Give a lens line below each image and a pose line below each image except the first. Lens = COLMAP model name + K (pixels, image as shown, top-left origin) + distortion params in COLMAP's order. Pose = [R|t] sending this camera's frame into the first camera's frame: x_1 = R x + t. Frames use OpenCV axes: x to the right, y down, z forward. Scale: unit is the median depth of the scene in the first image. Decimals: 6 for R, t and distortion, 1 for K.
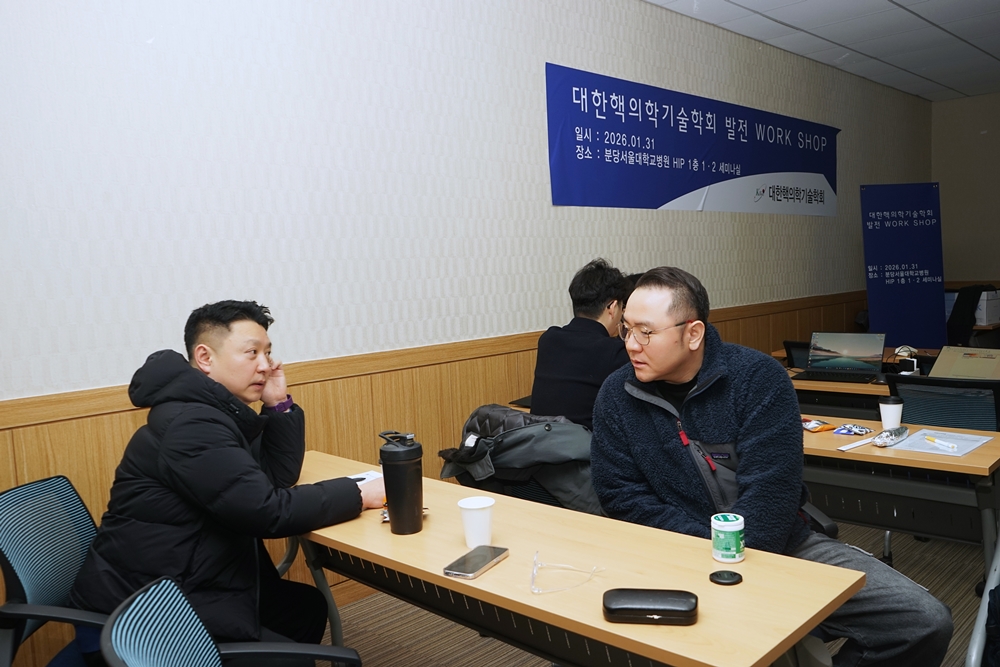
lens RADIAL K [[829.1, 0, 501.7], [0, 829.1, 335.4], [0, 0, 1]] dist [0.002165, 0.001270]
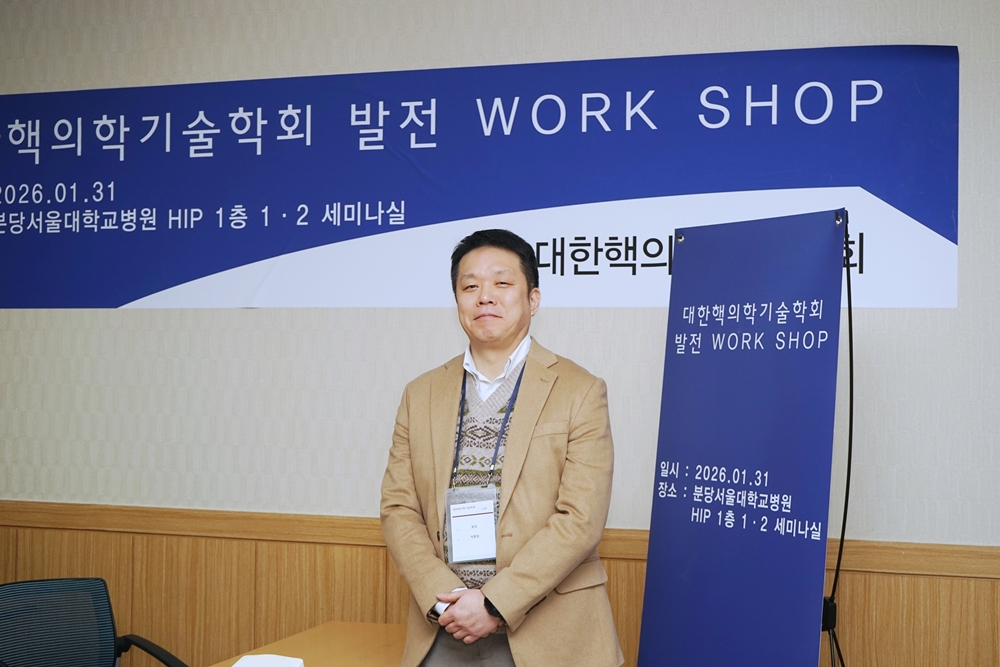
lens RADIAL K [[1535.5, 0, 500.7], [0, 1535.5, 333.3], [0, 0, 1]] dist [0.026507, 0.000000]
pose [[0.405530, 0.027191, -0.913677, 1.111018], [-0.101151, 0.994754, -0.015292, -0.133994], [0.908468, 0.098621, 0.406152, 0.752671]]
